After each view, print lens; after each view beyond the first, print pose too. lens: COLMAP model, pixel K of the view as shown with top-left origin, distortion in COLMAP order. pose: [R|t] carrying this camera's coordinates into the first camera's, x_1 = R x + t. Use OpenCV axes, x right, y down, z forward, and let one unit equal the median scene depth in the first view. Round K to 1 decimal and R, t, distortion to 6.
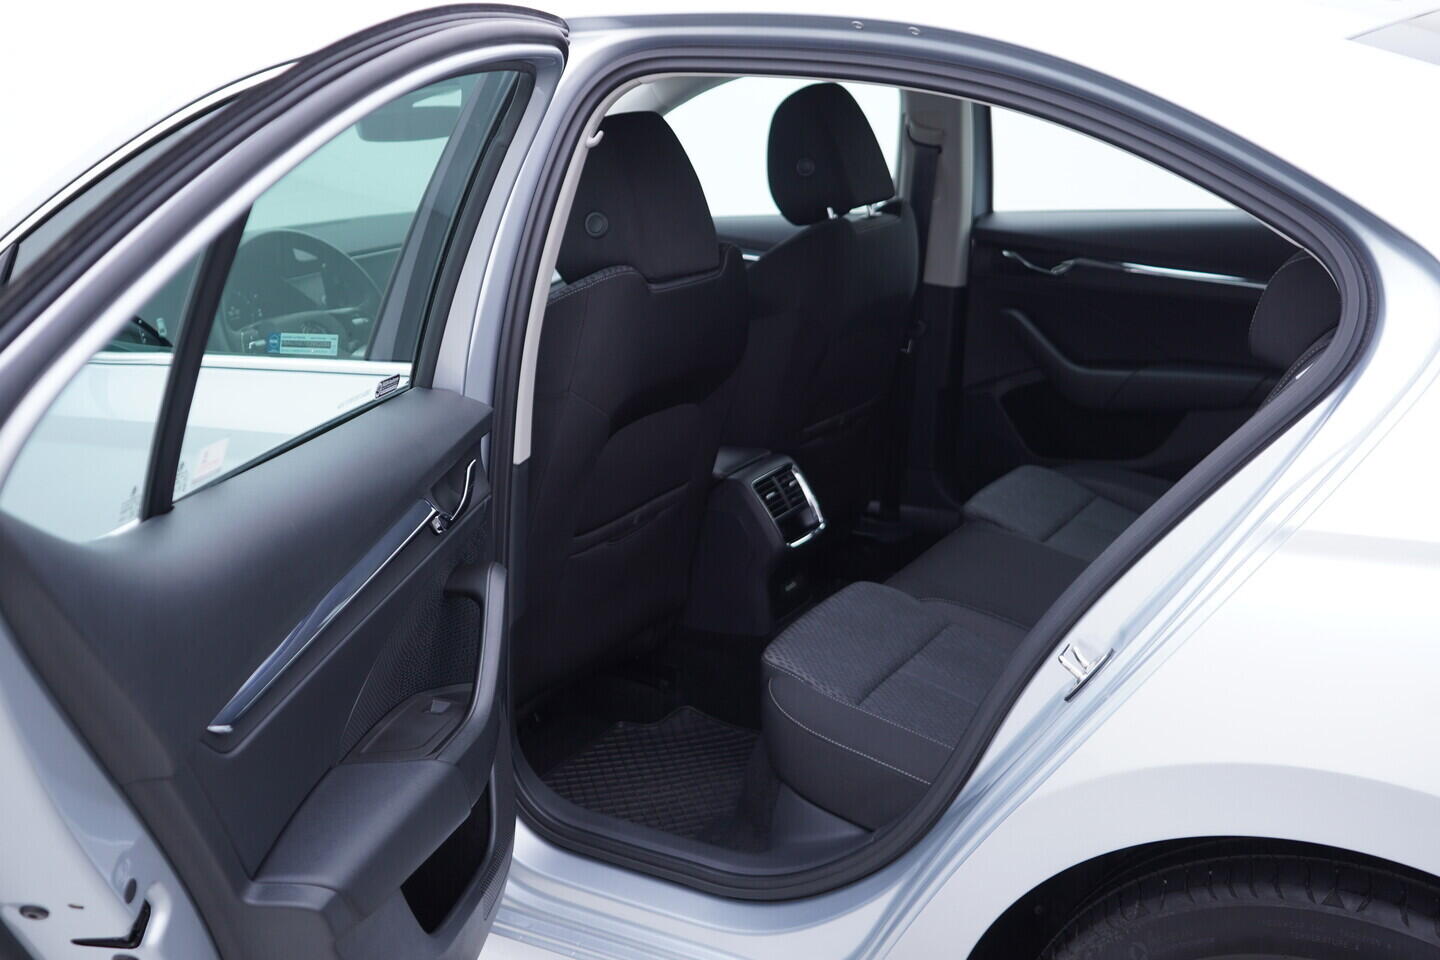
lens RADIAL K [[1463.6, 0, 718.3], [0, 1463.6, 479.7], [0, 0, 1]] dist [-0.022801, 0.000000]
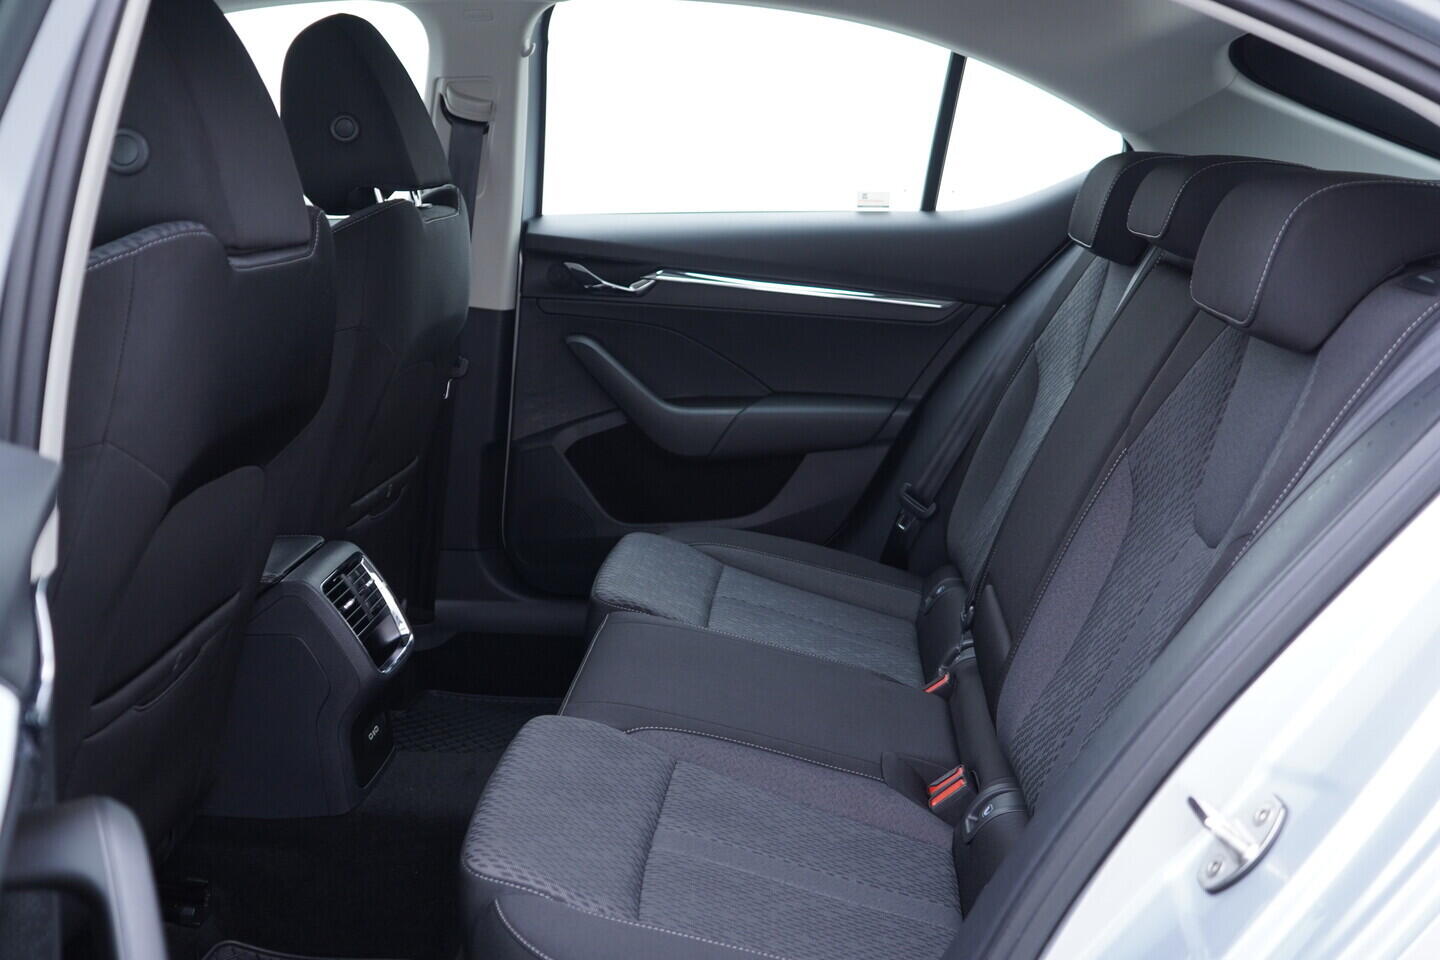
lens RADIAL K [[1463.6, 0, 722.5], [0, 1463.6, 476.9], [0, 0, 1]] dist [-0.022801, 0.000000]
pose [[0.882166, -0.055814, 0.467620, -0.115060], [0.083210, 0.995803, -0.038119, -0.006052], [-0.463530, 0.072538, 0.883107, 0.308382]]
